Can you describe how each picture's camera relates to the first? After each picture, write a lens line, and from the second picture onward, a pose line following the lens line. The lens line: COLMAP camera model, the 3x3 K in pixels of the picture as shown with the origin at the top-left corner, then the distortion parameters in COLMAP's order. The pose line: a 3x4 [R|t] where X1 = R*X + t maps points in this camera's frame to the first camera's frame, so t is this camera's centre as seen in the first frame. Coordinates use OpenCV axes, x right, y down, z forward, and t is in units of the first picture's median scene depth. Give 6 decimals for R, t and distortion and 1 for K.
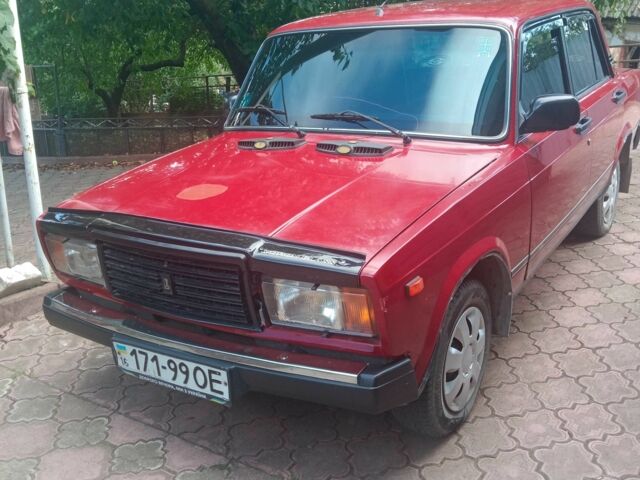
lens RADIAL K [[691.7, 0, 320.0], [0, 691.7, 240.0], [0, 0, 1]] dist [0.058158, -0.030785]
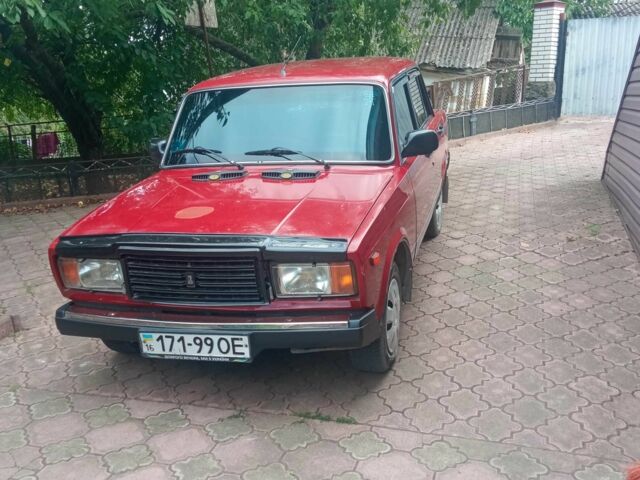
lens RADIAL K [[684.1, 0, 320.0], [0, 684.1, 240.0], [0, 0, 1]] dist [0.151244, -0.313886]
pose [[0.953844, -0.087248, 0.287350, -0.337212], [0.103470, 0.993757, -0.041729, 0.064496], [-0.281916, 0.069535, 0.956916, -0.325725]]
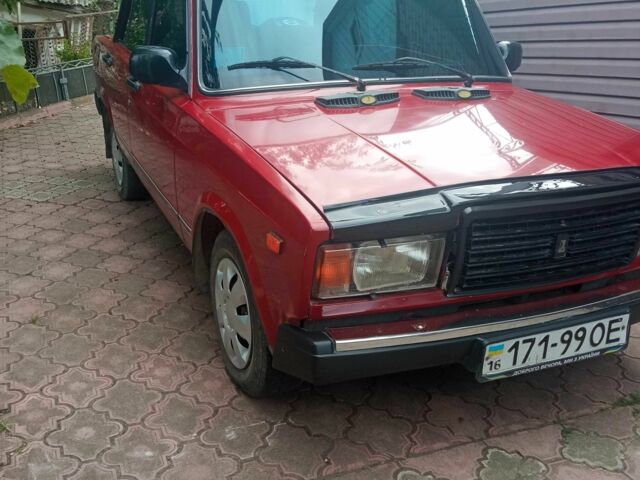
lens RADIAL K [[691.7, 0, 320.0], [0, 691.7, 240.0], [0, 0, 1]] dist [0.058158, -0.030785]
pose [[0.548247, -0.219350, 0.807038, -1.021516], [0.205871, 0.970694, 0.123976, -0.106591], [-0.810581, 0.098177, 0.577338, 0.702500]]
